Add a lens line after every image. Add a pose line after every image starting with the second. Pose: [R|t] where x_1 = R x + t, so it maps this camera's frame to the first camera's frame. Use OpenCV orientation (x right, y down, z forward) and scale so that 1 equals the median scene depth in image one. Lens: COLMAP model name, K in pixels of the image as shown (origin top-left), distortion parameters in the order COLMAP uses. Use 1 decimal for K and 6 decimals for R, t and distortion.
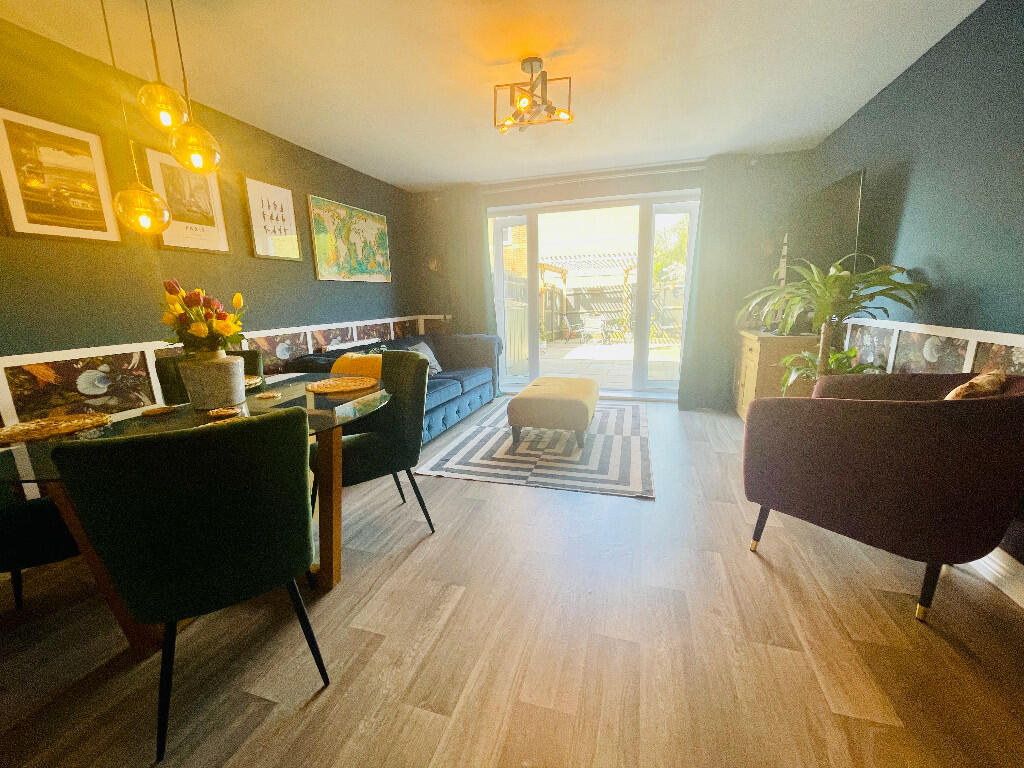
lens RADIAL K [[415.8, 0, 514.7], [0, 415.8, 387.4], [0, 0, 1]] dist [-0.001205, 0.000142]
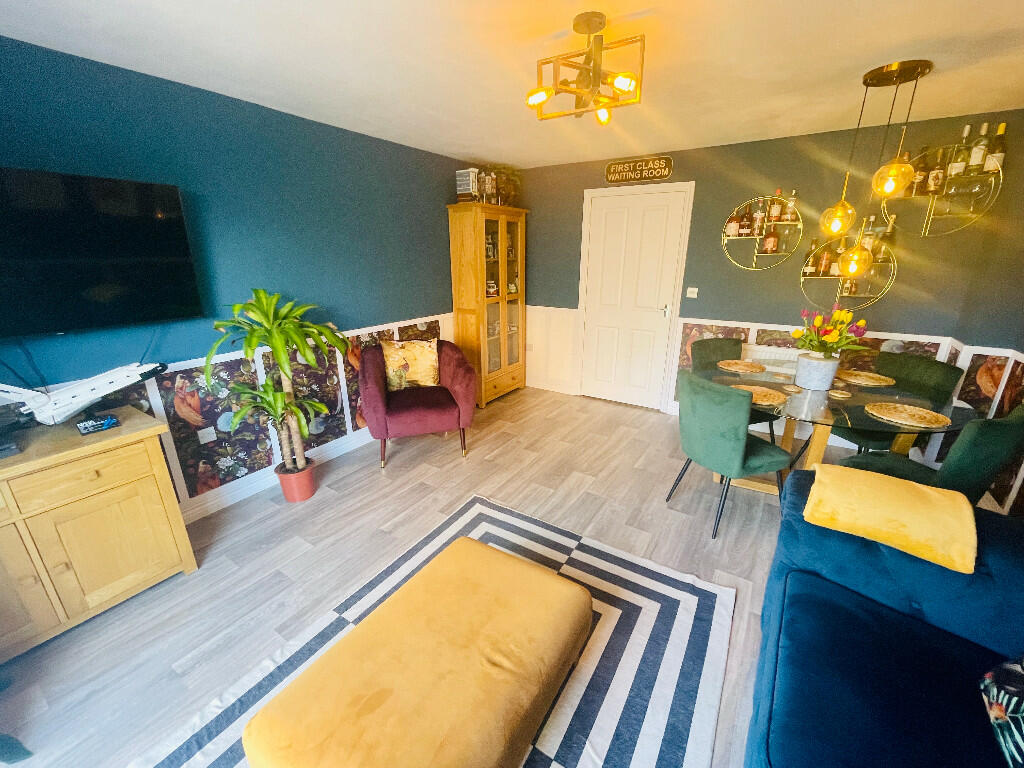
lens RADIAL K [[415.8, 0, 514.7], [0, 415.8, 387.4], [0, 0, 1]] dist [-0.001205, 0.000142]
pose [[-0.960453, -0.061089, 0.271657, -0.051355], [0.084855, 0.865011, 0.494526, -0.443520], [-0.265196, 0.498020, -0.825619, 1.417308]]
